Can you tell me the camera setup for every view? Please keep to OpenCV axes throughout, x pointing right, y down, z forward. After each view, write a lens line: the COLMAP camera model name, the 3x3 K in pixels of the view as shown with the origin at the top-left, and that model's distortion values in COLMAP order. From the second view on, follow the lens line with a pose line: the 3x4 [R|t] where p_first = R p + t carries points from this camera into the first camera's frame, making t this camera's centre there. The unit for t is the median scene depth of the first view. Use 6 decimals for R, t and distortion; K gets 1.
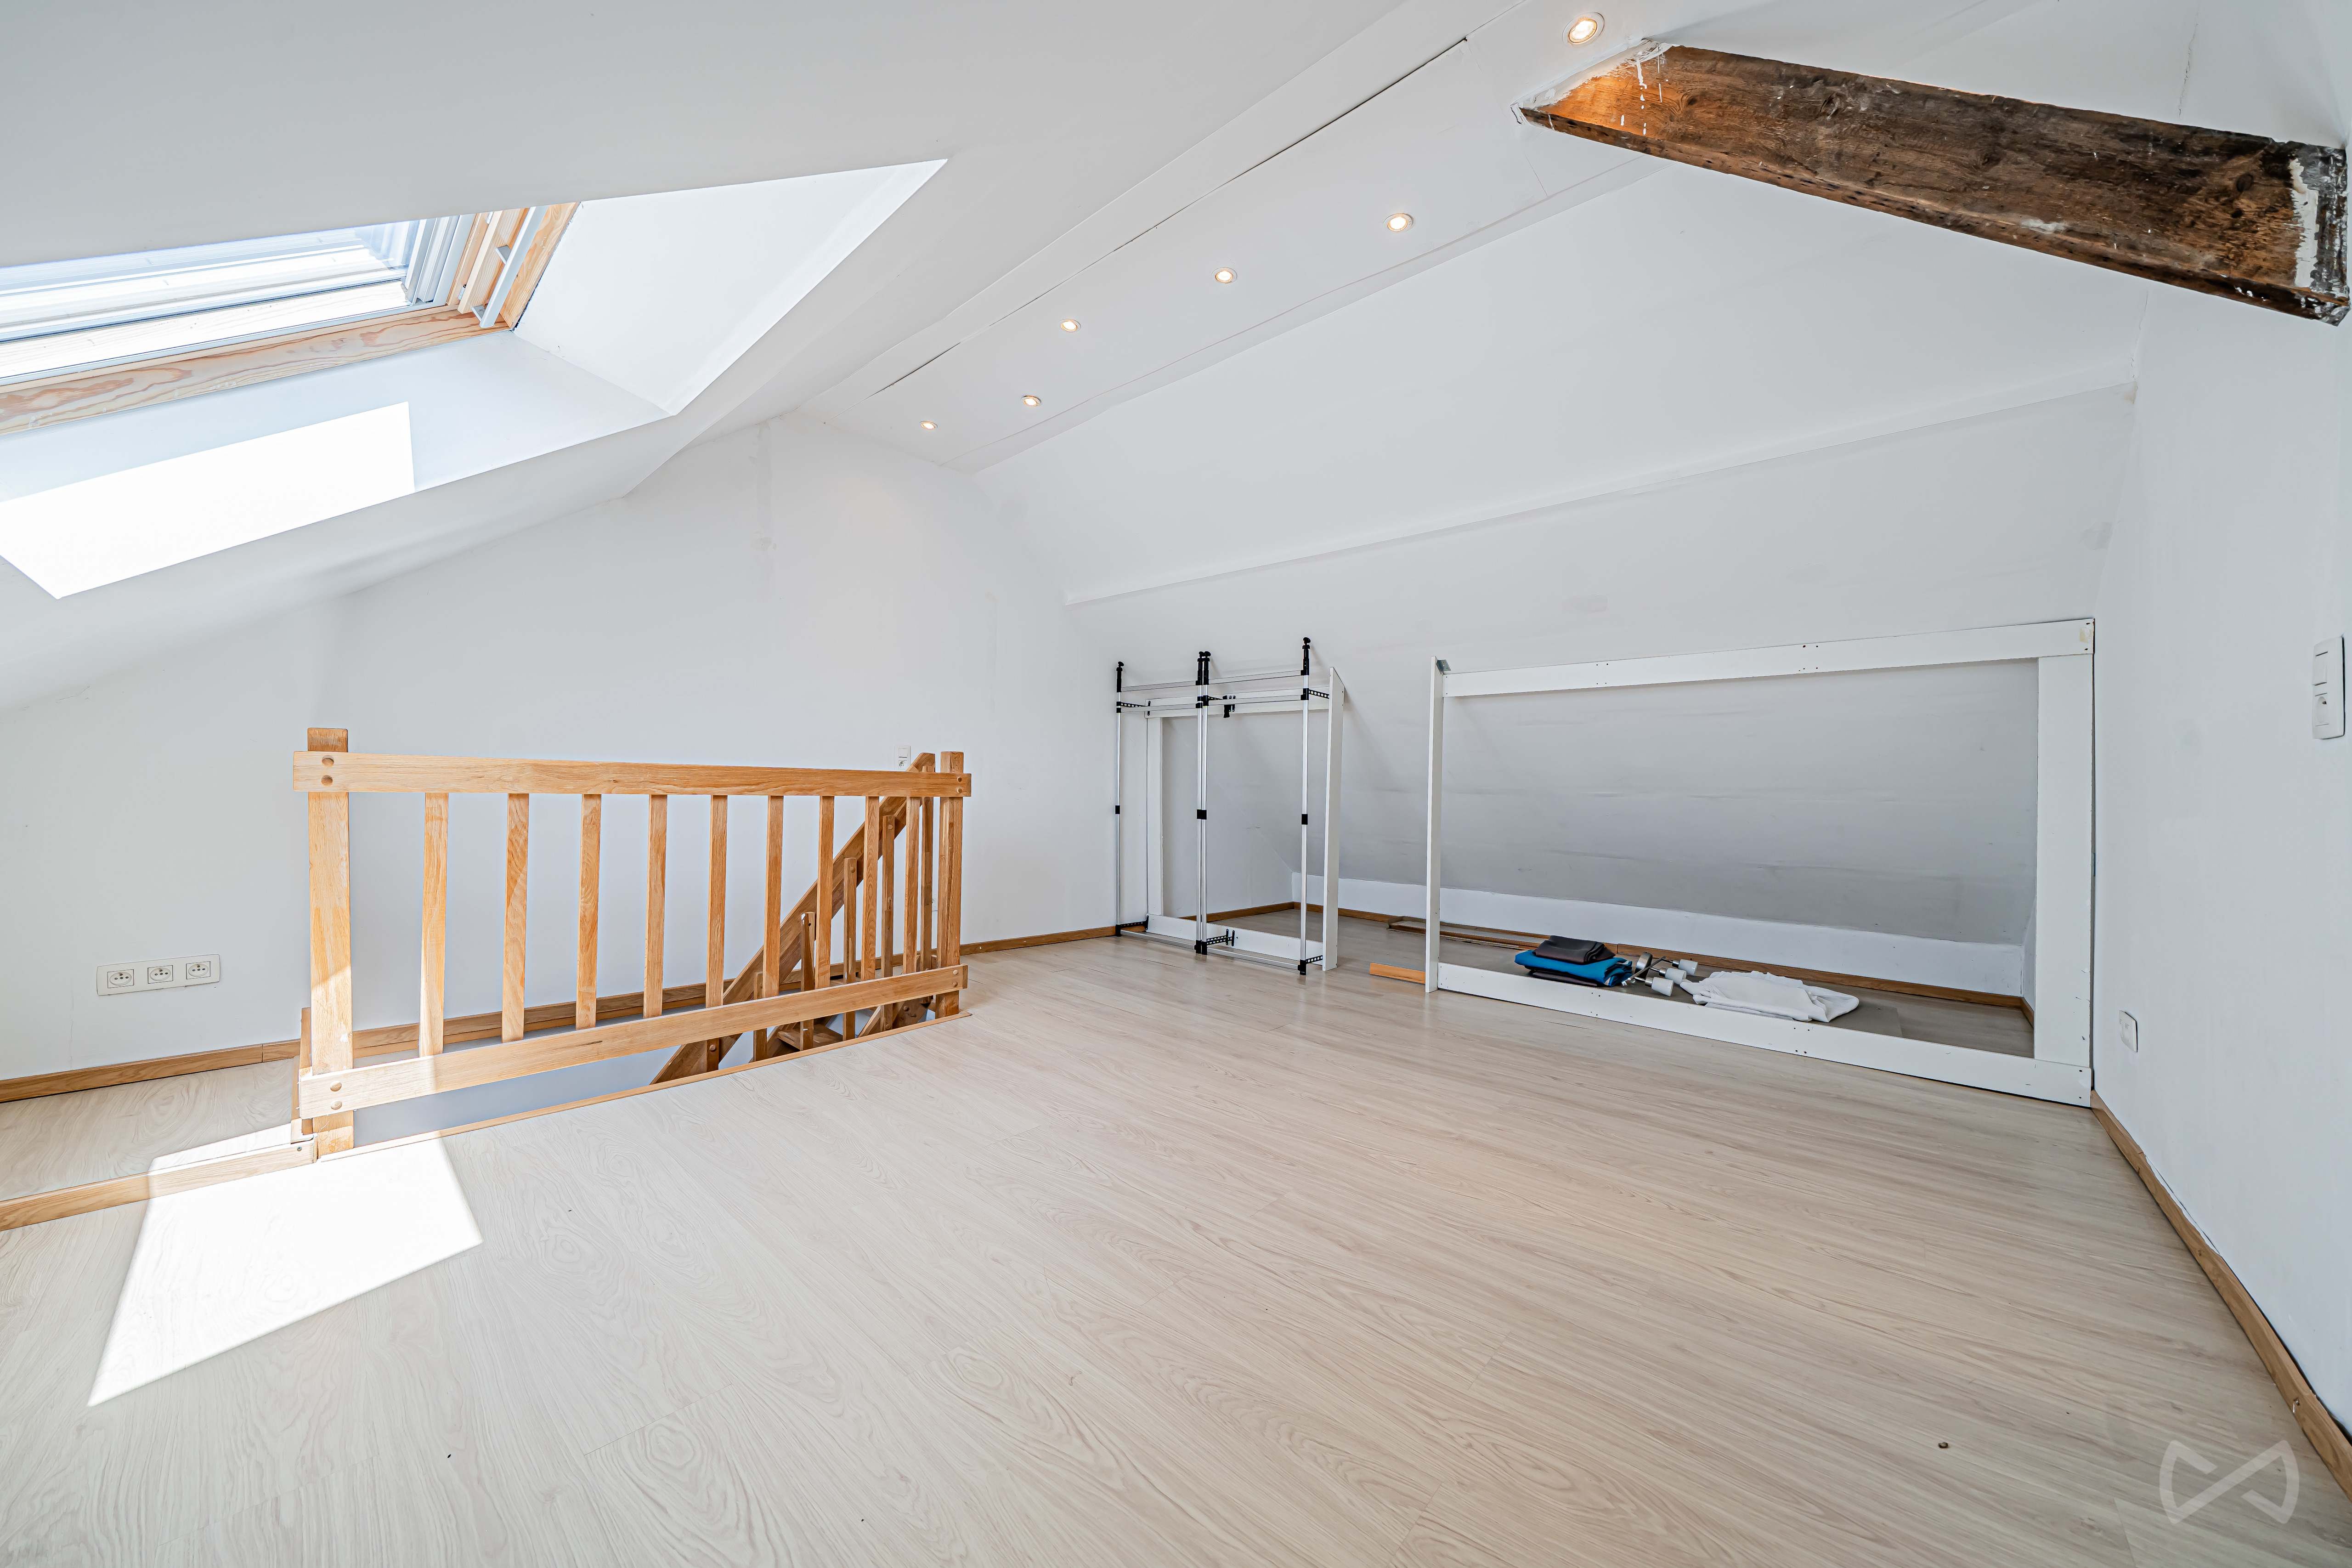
lens RADIAL K [[822.5, 0, 1142.5], [0, 822.5, 790.0], [0, 0, 1]] dist [-0.011340, -0.000021]
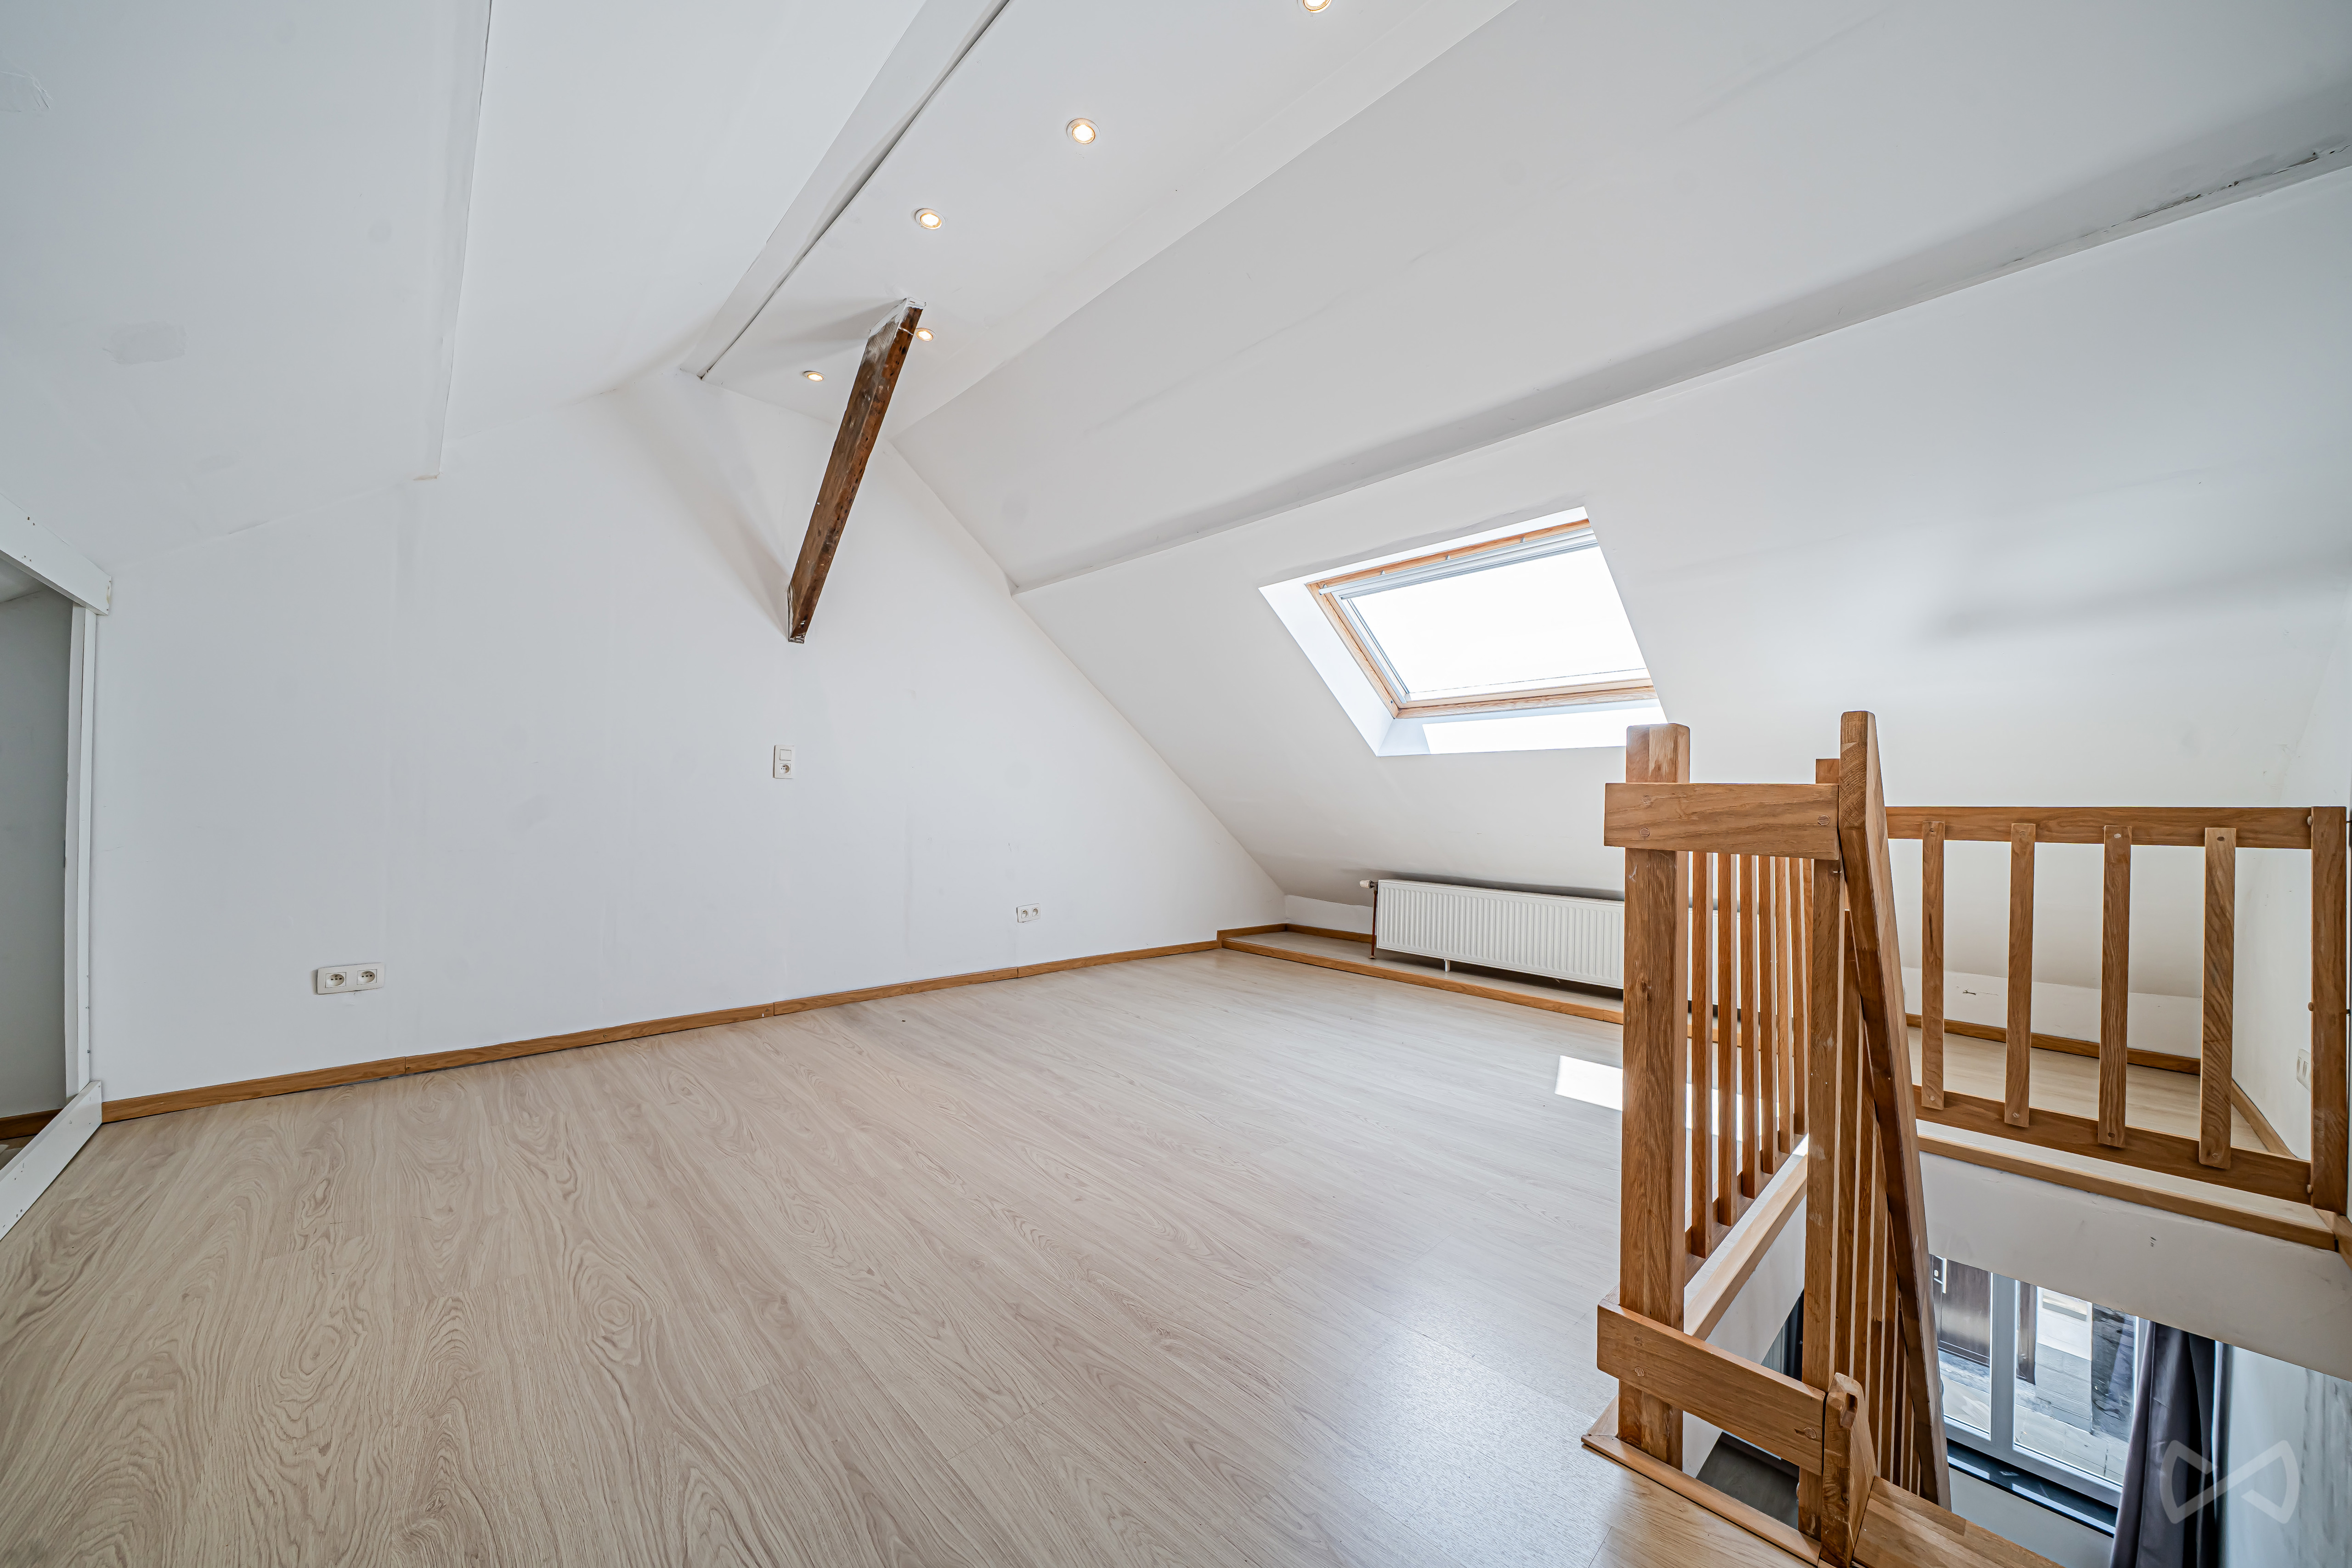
lens RADIAL K [[788.2, 0, 1175.9], [0, 788.2, 798.9], [0, 0, 1]] dist [-0.003403, 0.000038]
pose [[-0.998740, -0.037965, 0.032809, -0.038702], [-0.038534, 0.999115, -0.016862, 0.000932], [-0.032140, -0.018105, -0.999319, 1.961038]]
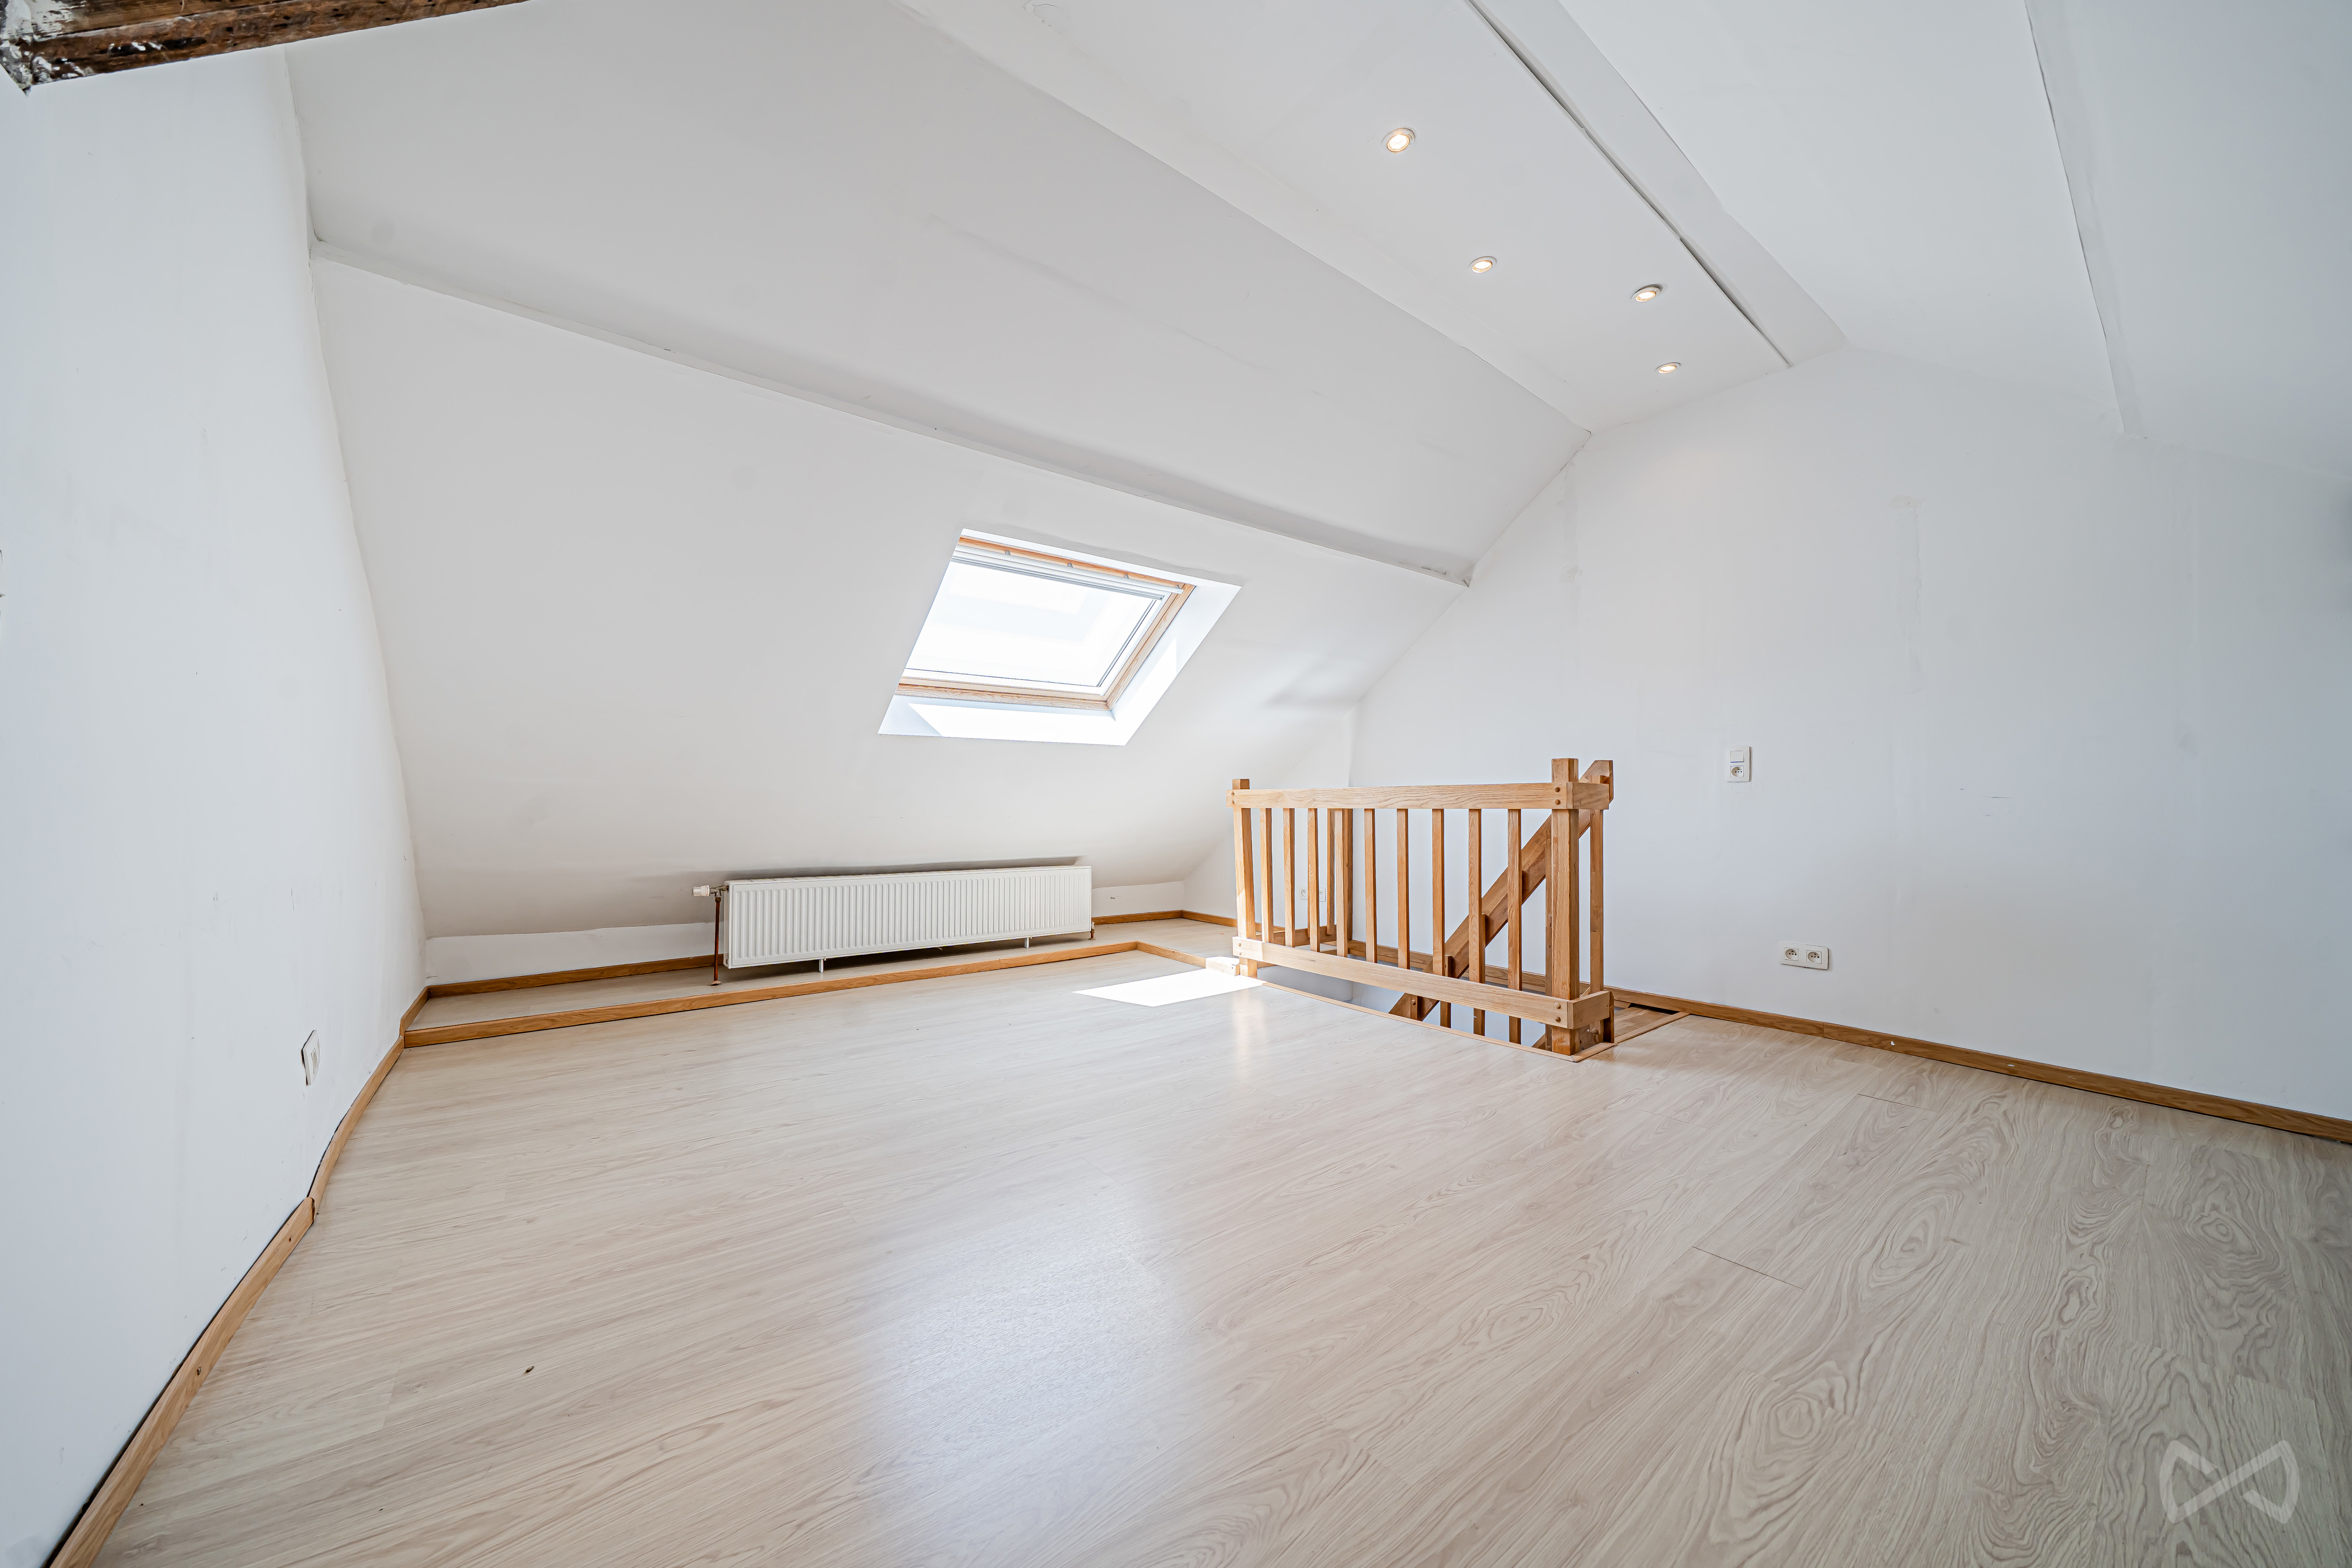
lens RADIAL K [[788.2, 0, 1175.9], [0, 788.2, 798.9], [0, 0, 1]] dist [-0.003403, 0.000038]
pose [[-0.159323, -0.021824, -0.986985, 0.977867], [0.002620, 0.999743, -0.022529, 0.022823], [0.987223, -0.006175, -0.159225, 1.039316]]
